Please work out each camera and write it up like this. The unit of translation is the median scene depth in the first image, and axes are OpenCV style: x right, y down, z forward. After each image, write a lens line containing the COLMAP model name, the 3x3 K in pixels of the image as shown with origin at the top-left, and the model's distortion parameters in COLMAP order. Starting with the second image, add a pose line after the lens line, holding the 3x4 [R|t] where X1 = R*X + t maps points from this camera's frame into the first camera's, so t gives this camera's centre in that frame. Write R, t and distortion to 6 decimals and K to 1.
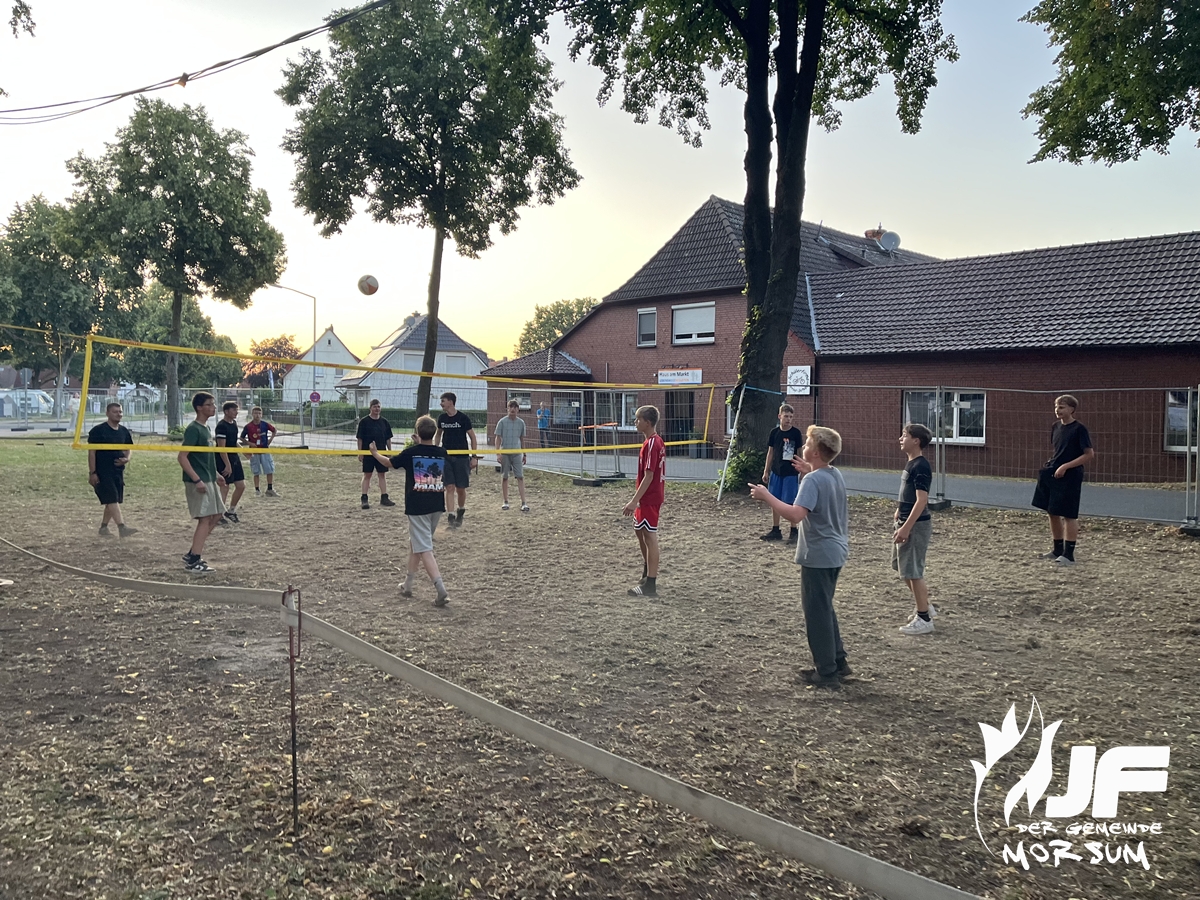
lens RADIAL K [[905.4, 0, 588.1], [0, 905.4, 461.3], [0, 0, 1]] dist [0.073957, -0.096115]
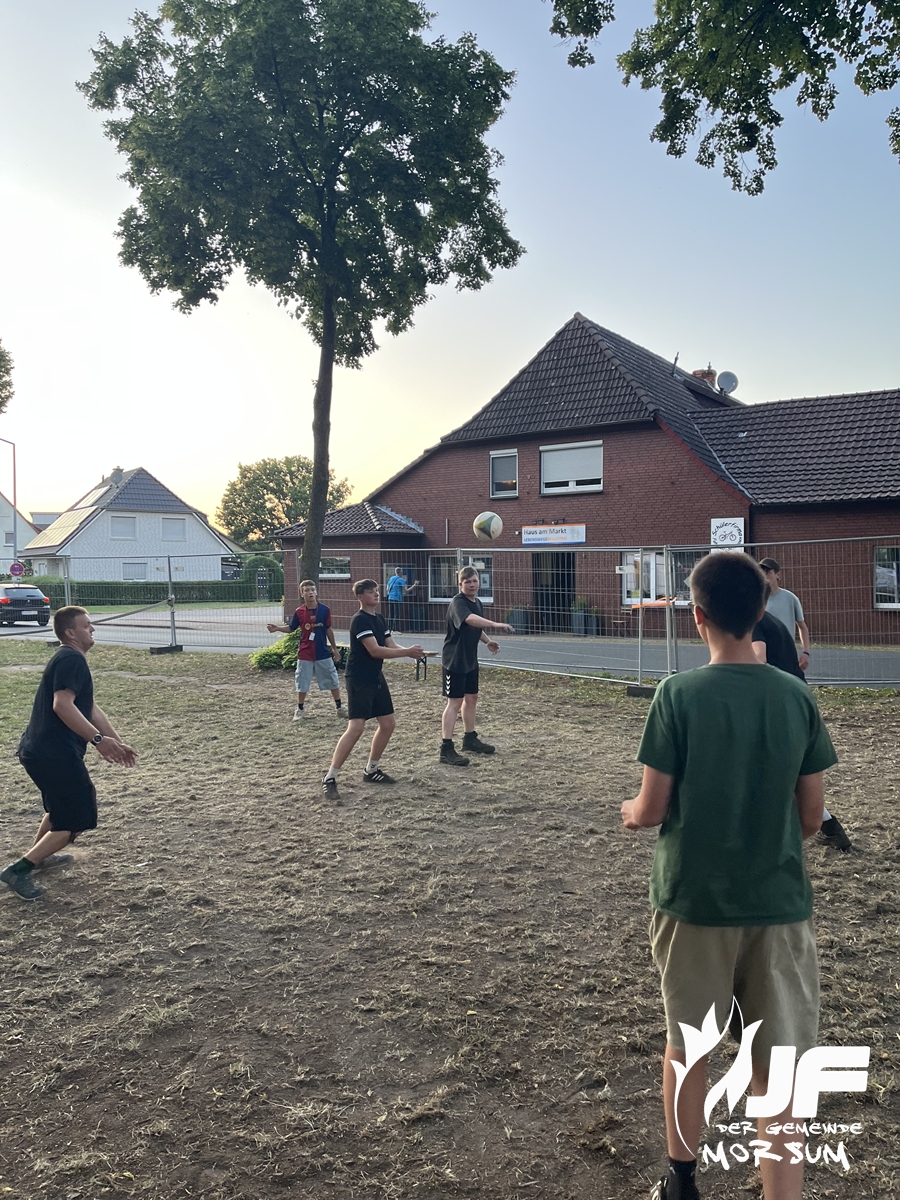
lens RADIAL K [[905.4, 0, 445.0], [0, 905.4, 593.2], [0, 0, 1]] dist [0.073957, -0.096115]
pose [[0.976978, -0.027245, 0.211592, -0.183112], [0.034923, 0.998857, -0.032634, -0.021105], [-0.210461, 0.039272, 0.976813, 0.269900]]
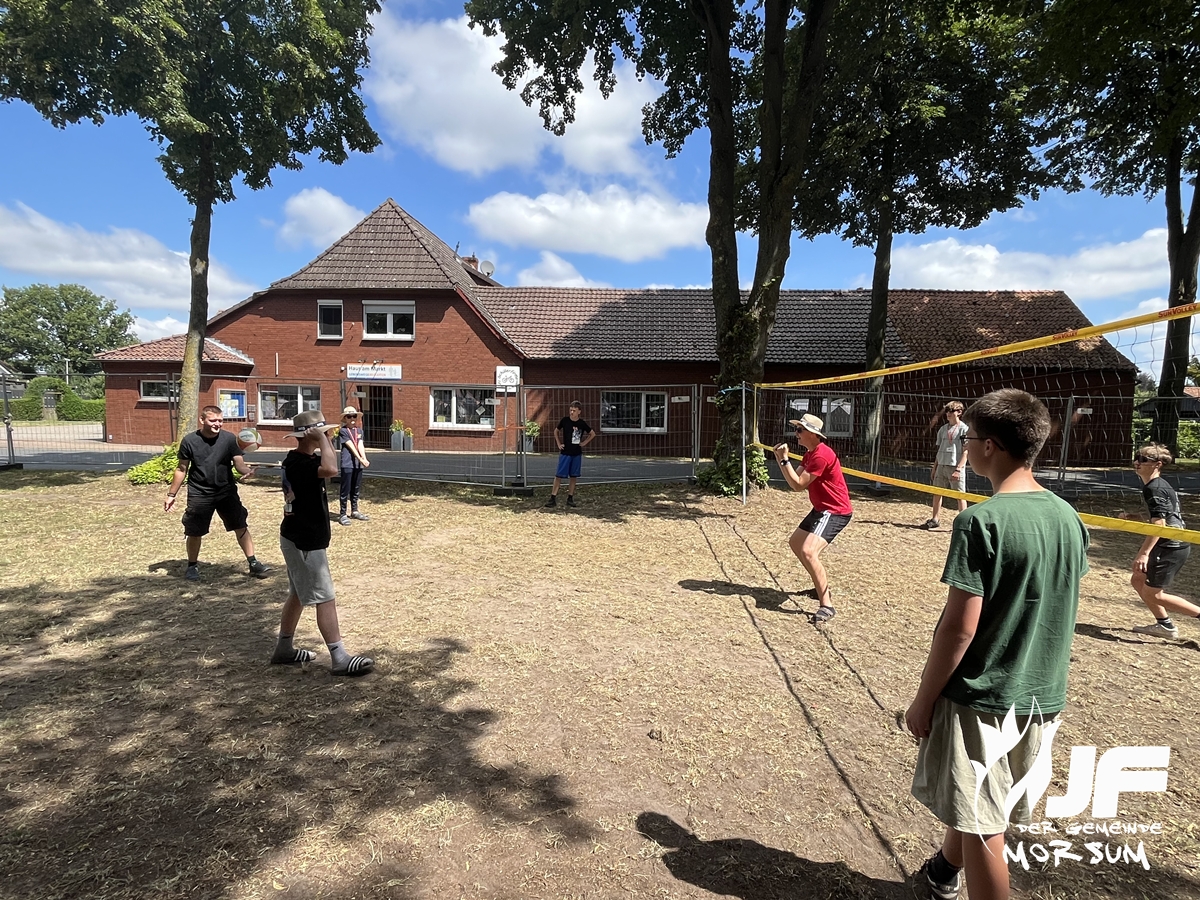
lens RADIAL K [[657.7, 0, 597.1], [0, 657.7, 450.8], [0, 0, 1]] dist [0.011957, 0.001490]
pose [[0.748261, -0.046843, 0.661749, -0.230532], [0.031625, 0.998889, 0.034949, -0.025047], [-0.662651, -0.005223, 0.748910, 0.314429]]
